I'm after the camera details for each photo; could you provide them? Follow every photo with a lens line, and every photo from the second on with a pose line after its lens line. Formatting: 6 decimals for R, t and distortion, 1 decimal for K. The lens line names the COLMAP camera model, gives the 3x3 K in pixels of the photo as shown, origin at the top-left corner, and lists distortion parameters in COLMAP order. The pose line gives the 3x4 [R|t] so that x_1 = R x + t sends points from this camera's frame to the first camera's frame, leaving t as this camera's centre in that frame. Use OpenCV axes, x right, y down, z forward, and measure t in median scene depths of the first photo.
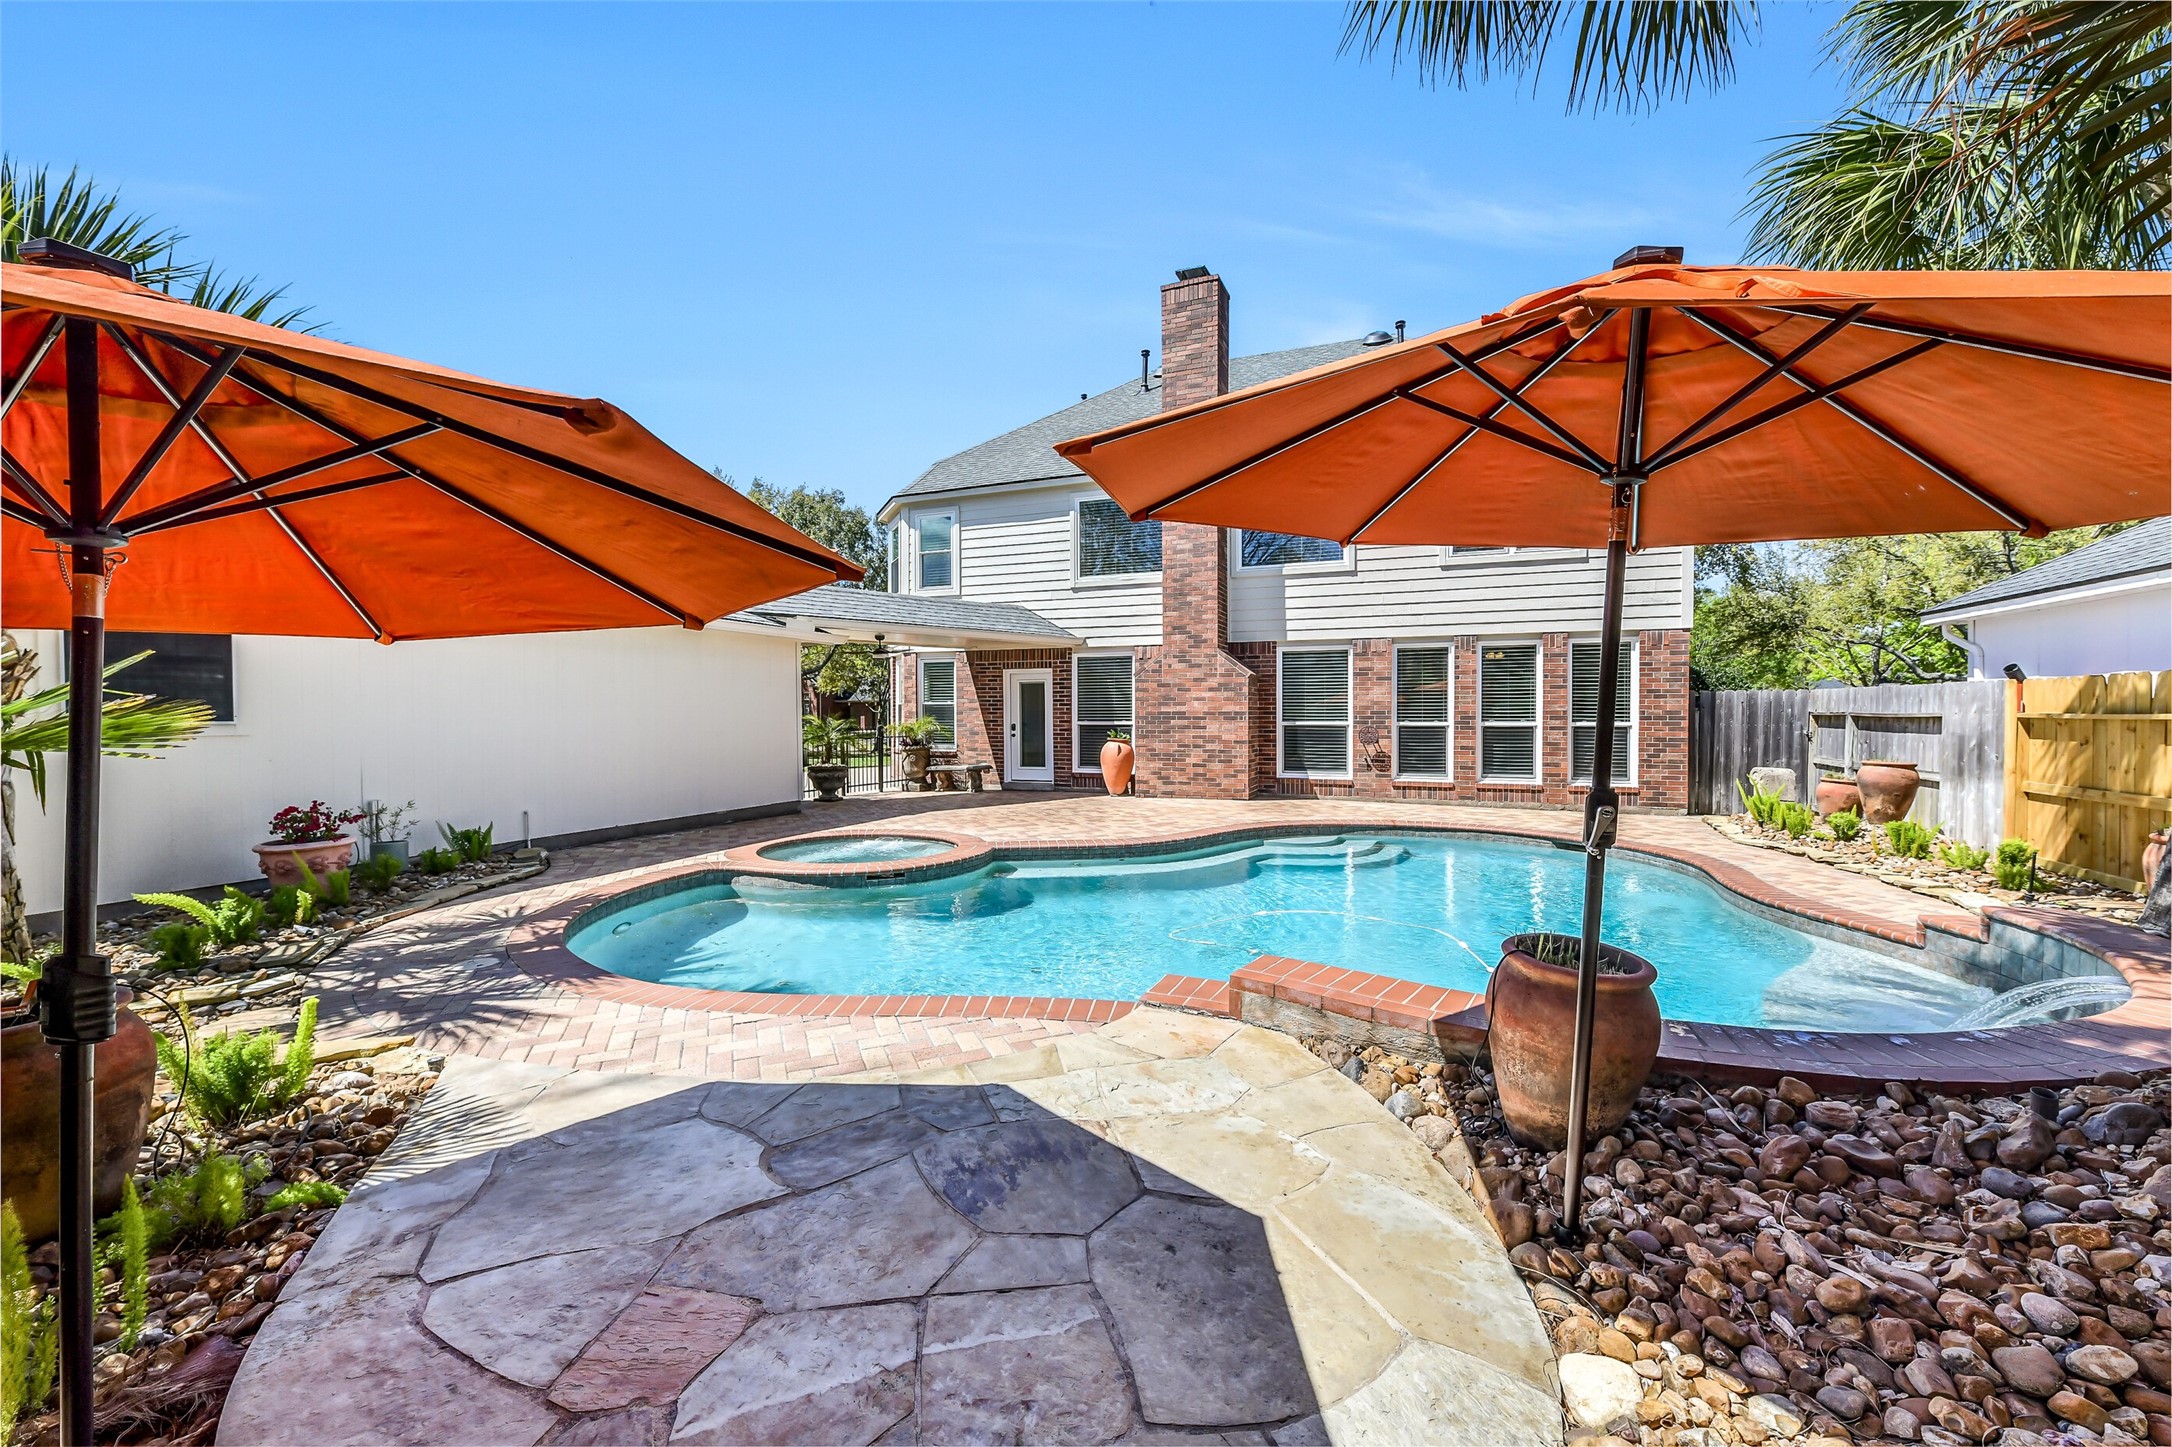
lens RADIAL K [[854.0, 0, 1086.0], [0, 854.0, 723.5], [0, 0, 1]] dist [-0.002304, -0.000123]
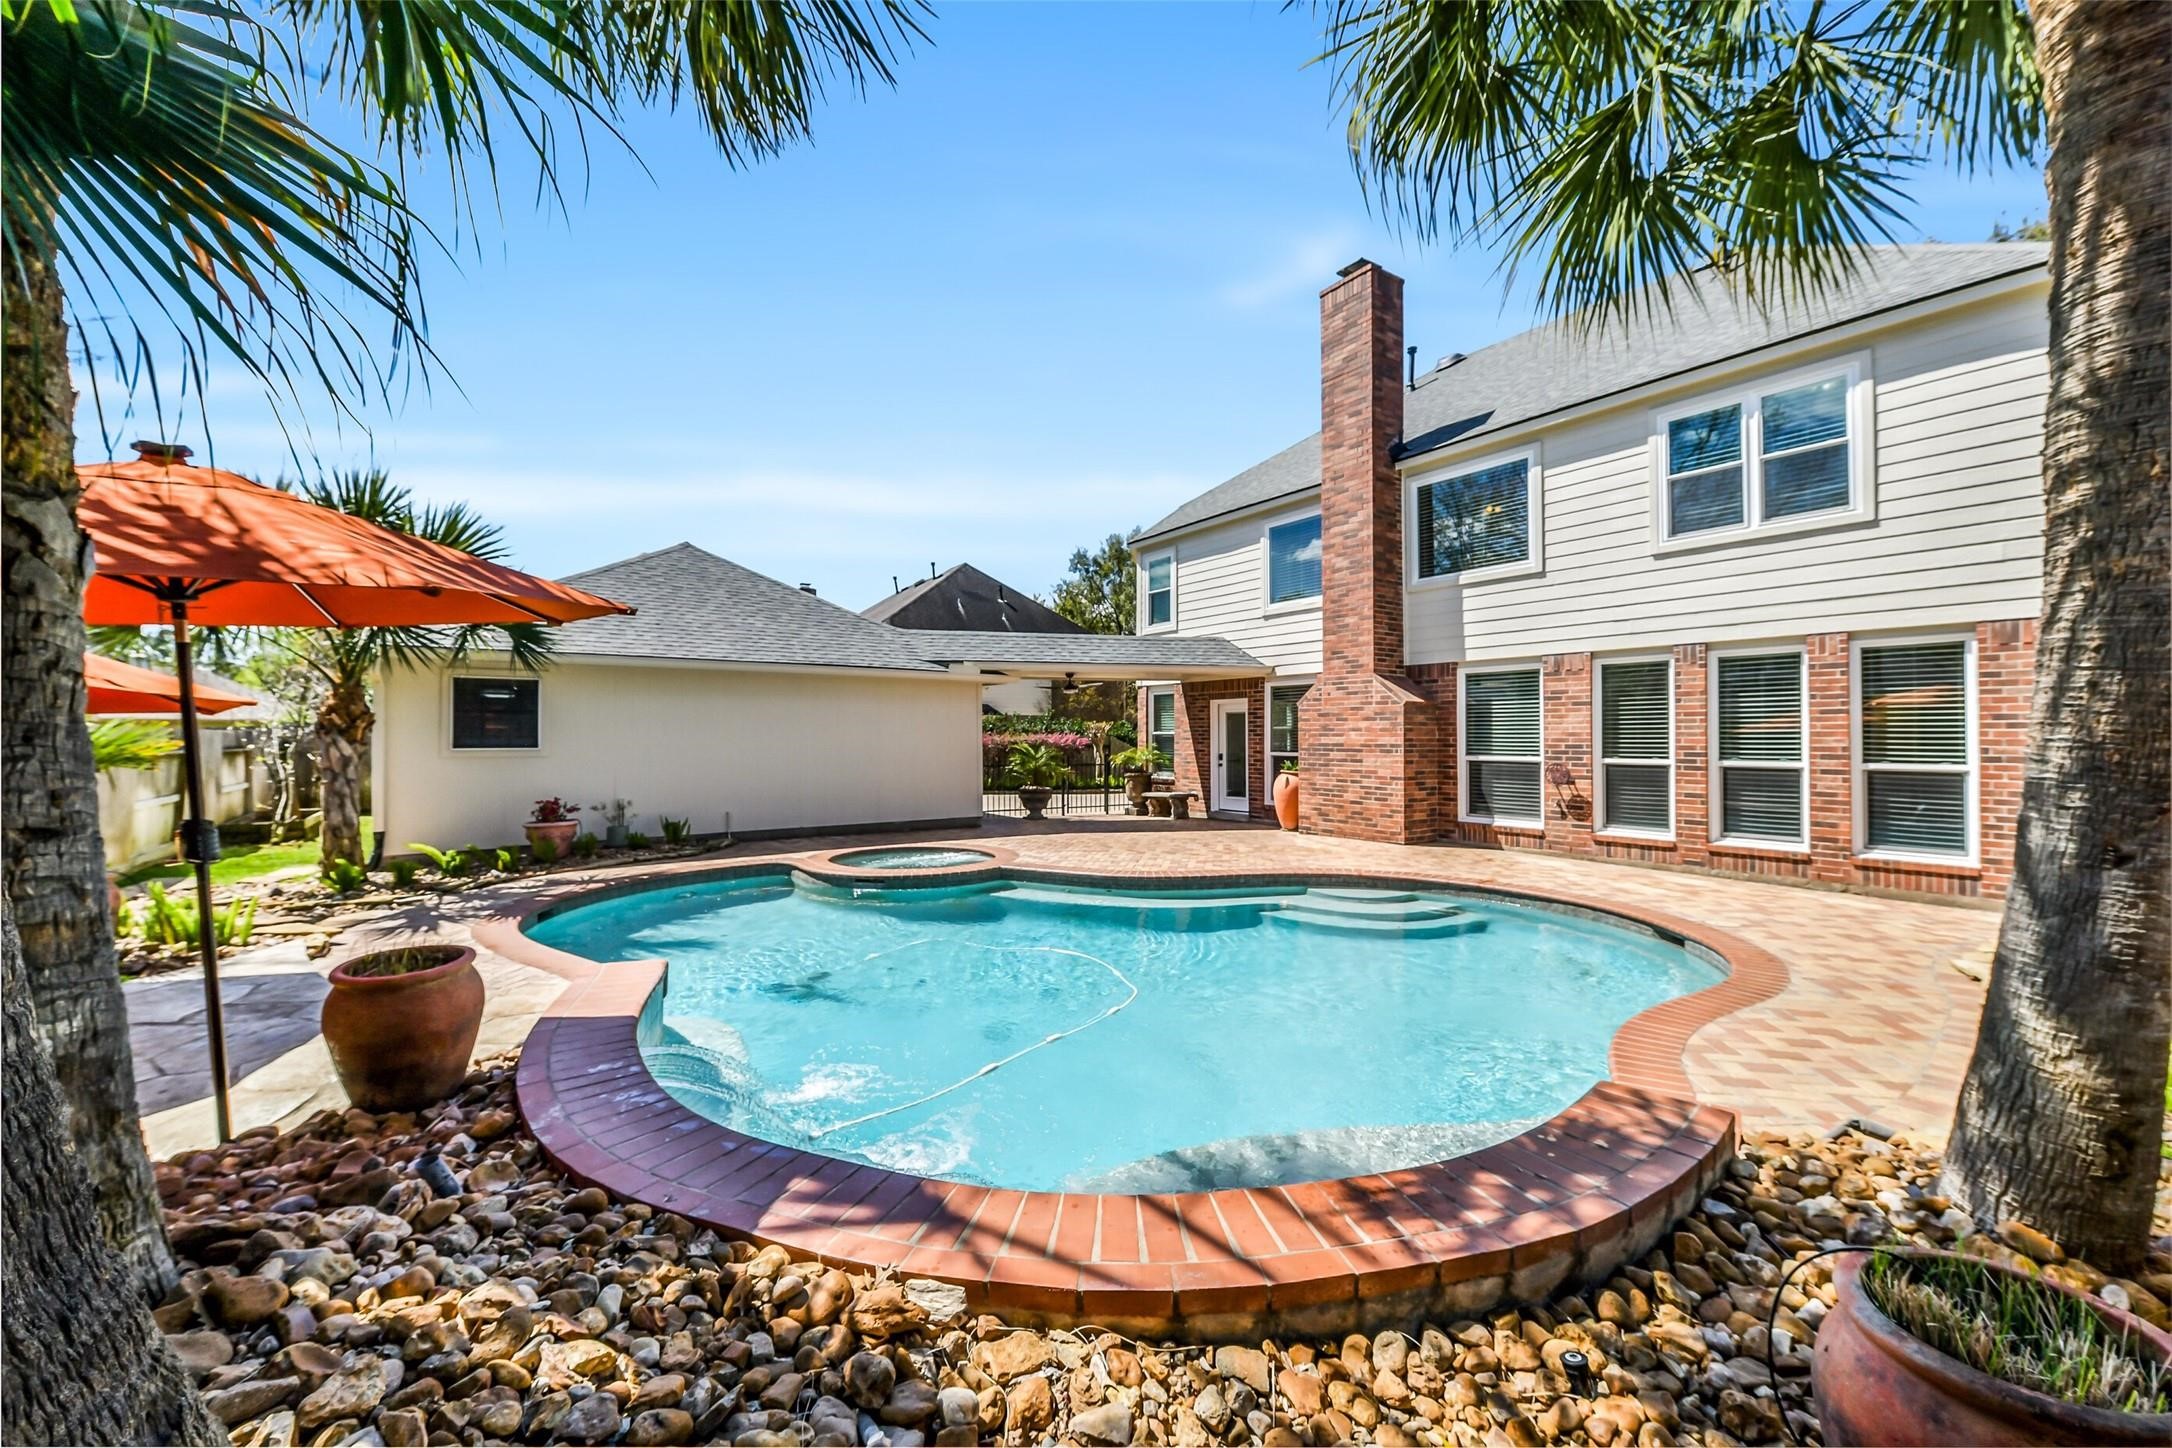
lens RADIAL K [[836.4, 0, 1086.0], [0, 836.4, 724.0], [0, 0, 1]] dist [0.000605, -0.000010]
pose [[0.836301, -0.005671, -0.548242, 0.376986], [-0.009711, 0.999636, -0.025153, -0.009323], [0.548185, 0.026360, 0.835942, 0.096767]]
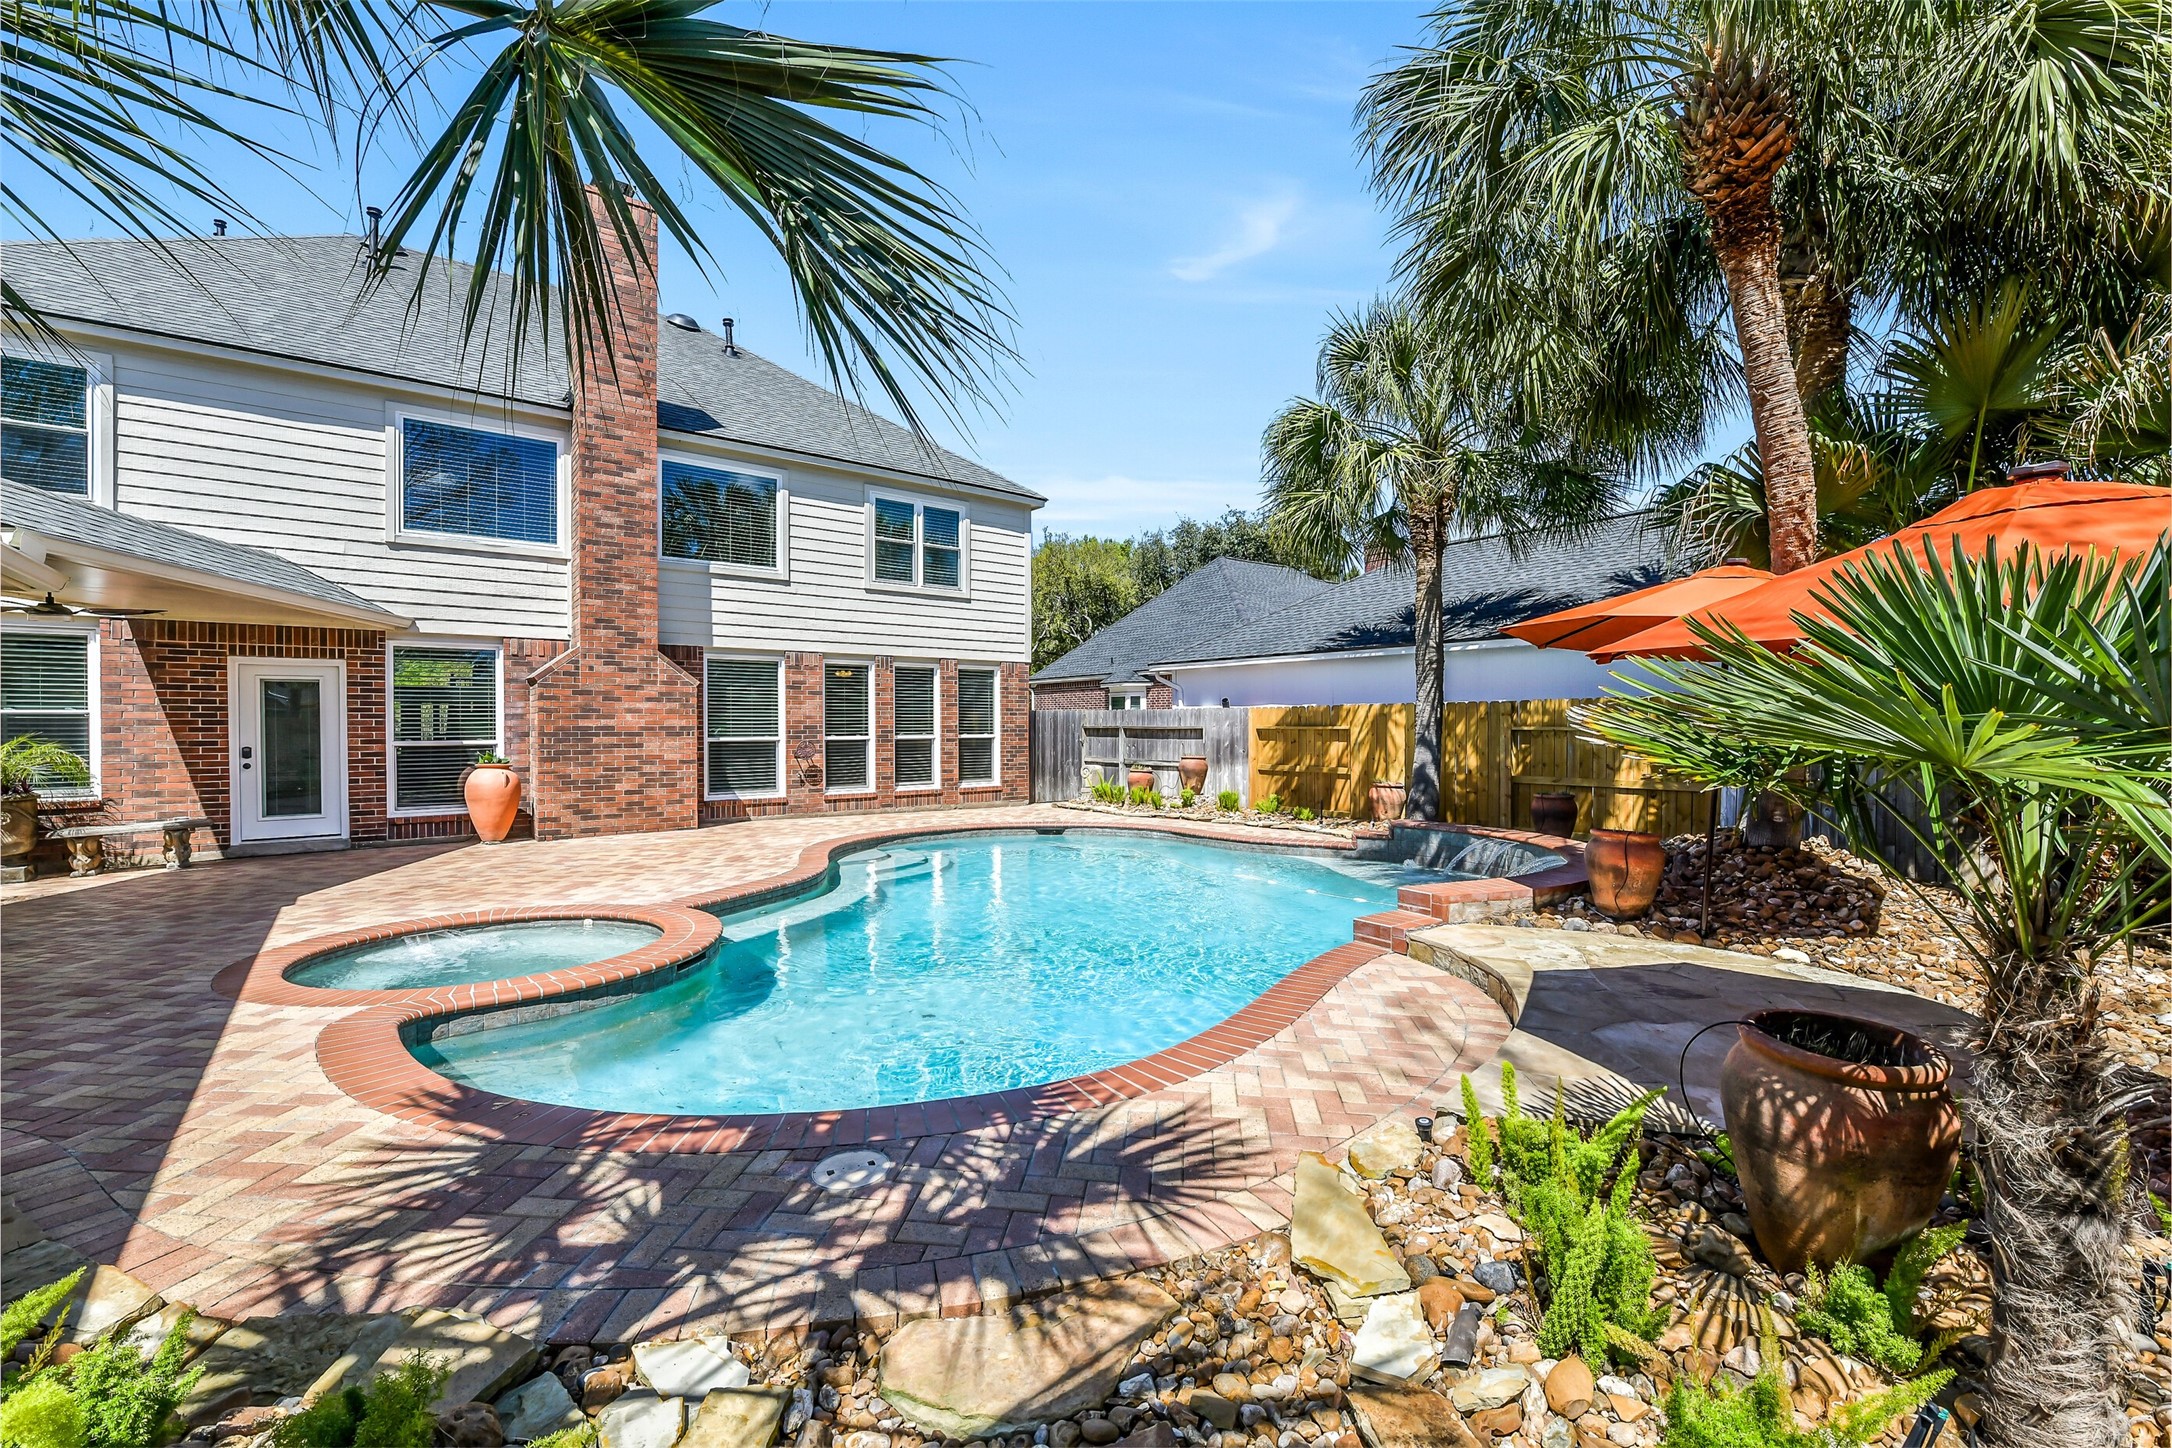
lens RADIAL K [[914.4, 0, 1086.0], [0, 914.4, 724.0], [0, 0, 1]] dist [-0.001275, -0.000199]
pose [[0.492845, 0.000776, 0.870117, -0.410756], [0.013386, 0.999875, -0.008473, -0.002935], [-0.870014, 0.015823, 0.492773, 0.192026]]
